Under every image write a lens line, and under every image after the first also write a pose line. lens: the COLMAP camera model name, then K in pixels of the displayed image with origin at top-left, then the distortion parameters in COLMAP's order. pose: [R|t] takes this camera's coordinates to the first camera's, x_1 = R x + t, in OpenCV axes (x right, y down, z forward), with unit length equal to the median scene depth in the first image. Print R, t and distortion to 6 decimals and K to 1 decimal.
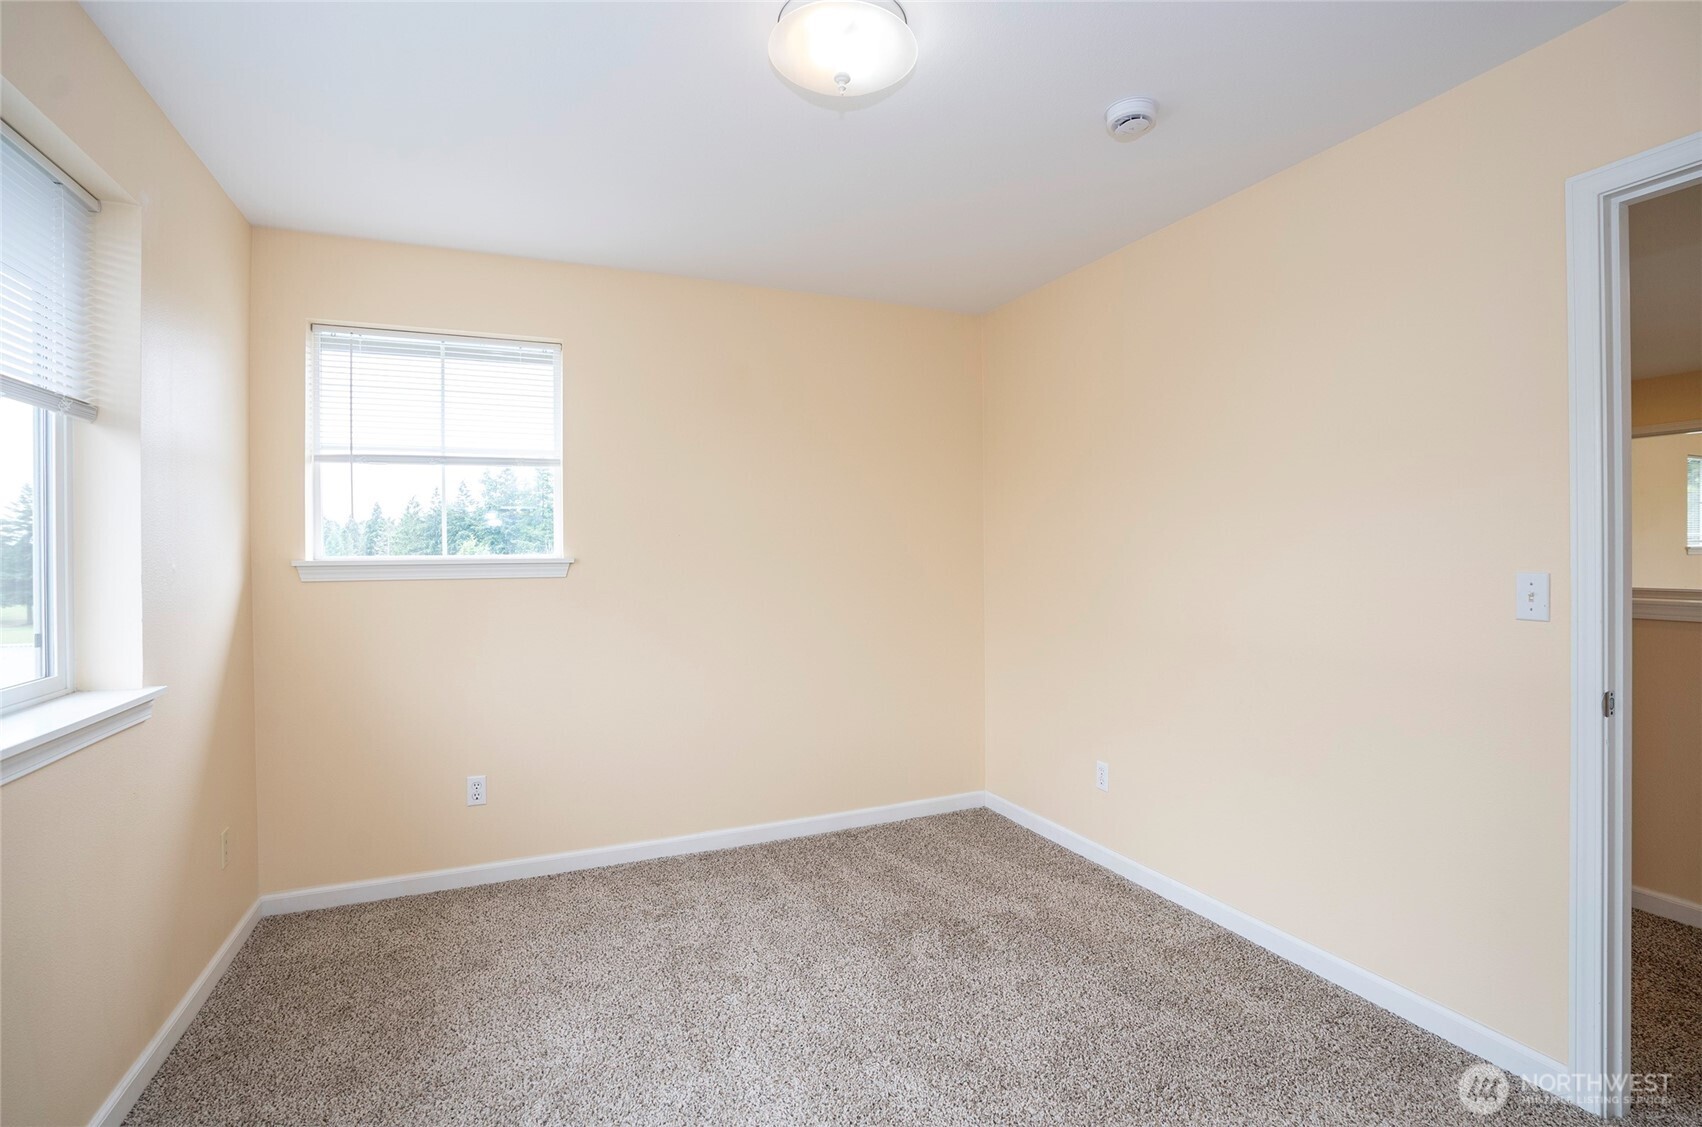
lens RADIAL K [[849.0, 0, 856.2], [0, 849.0, 552.8], [0, 0, 1]] dist [-0.000519, -0.000015]
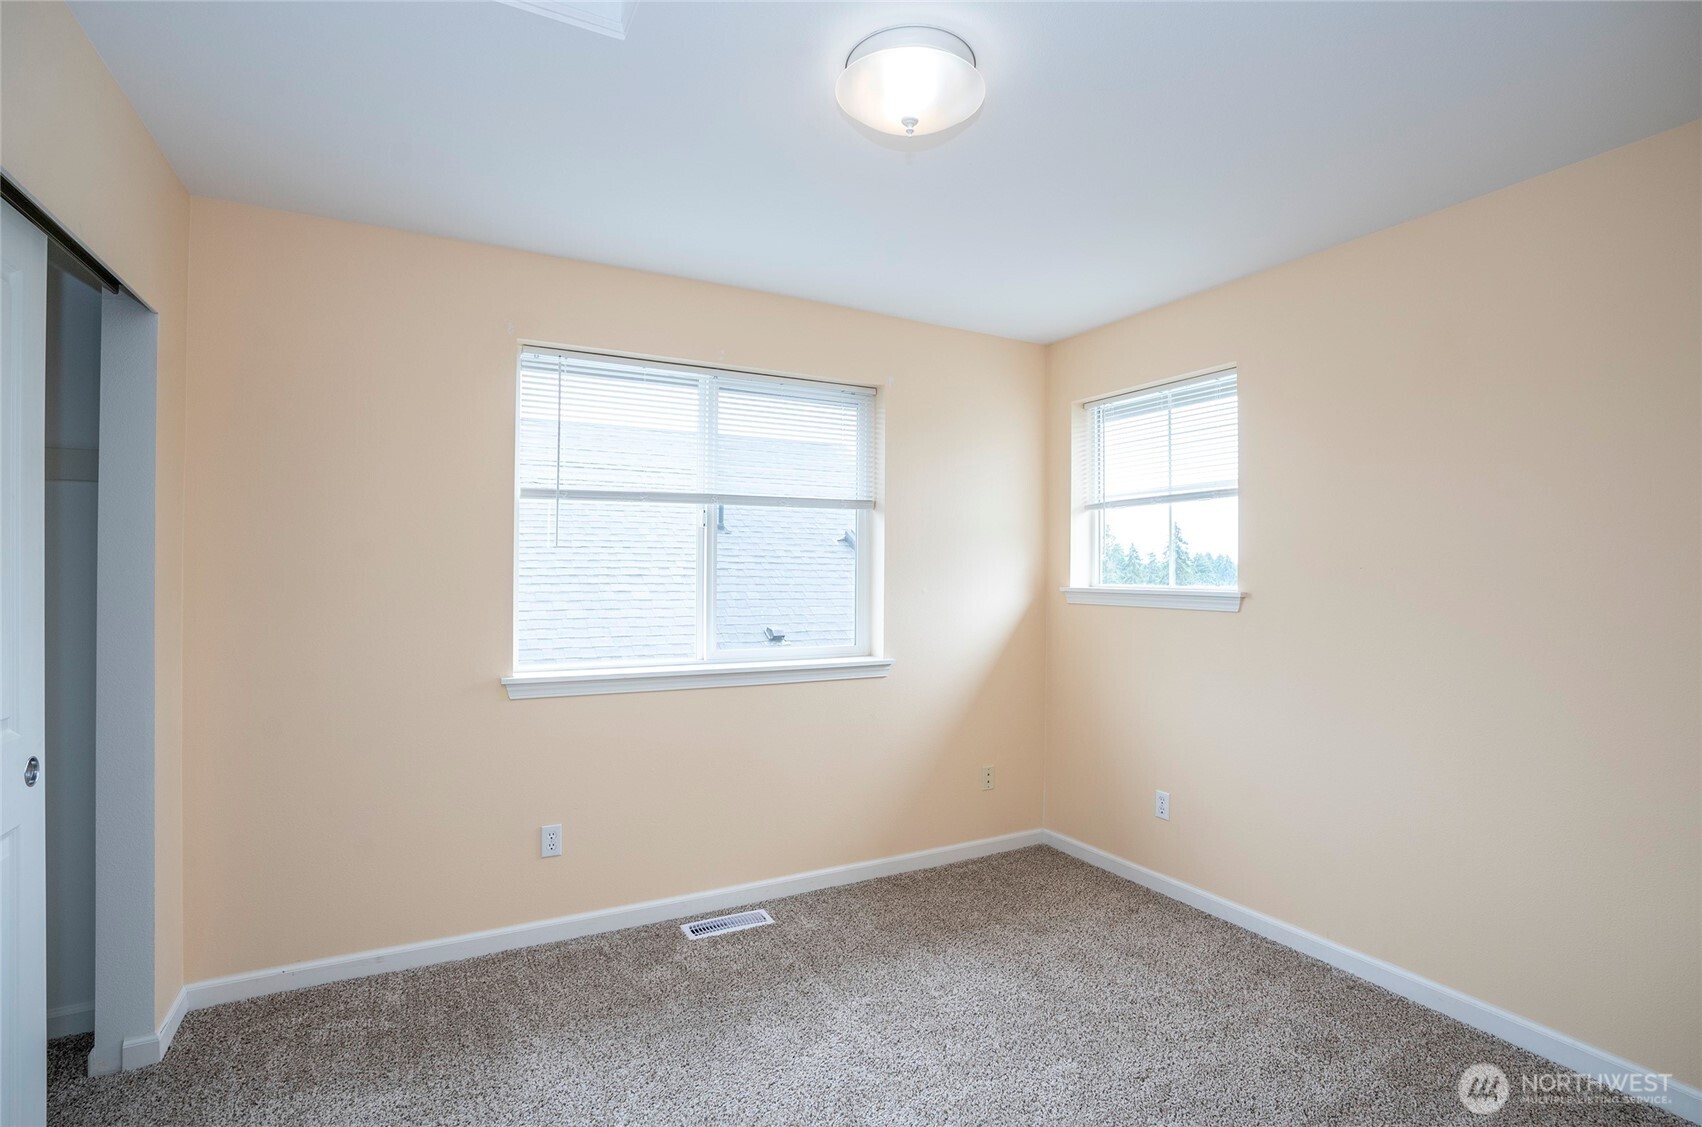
lens RADIAL K [[817.3, 0, 851.0], [0, 817.3, 563.5], [0, 0, 1]] dist [0.000528, 0.000306]
pose [[0.095741, 0.001186, -0.995406, 0.553282], [-0.006167, 0.999981, 0.000598, -0.025861], [0.995387, 0.006081, 0.095747, 0.504458]]
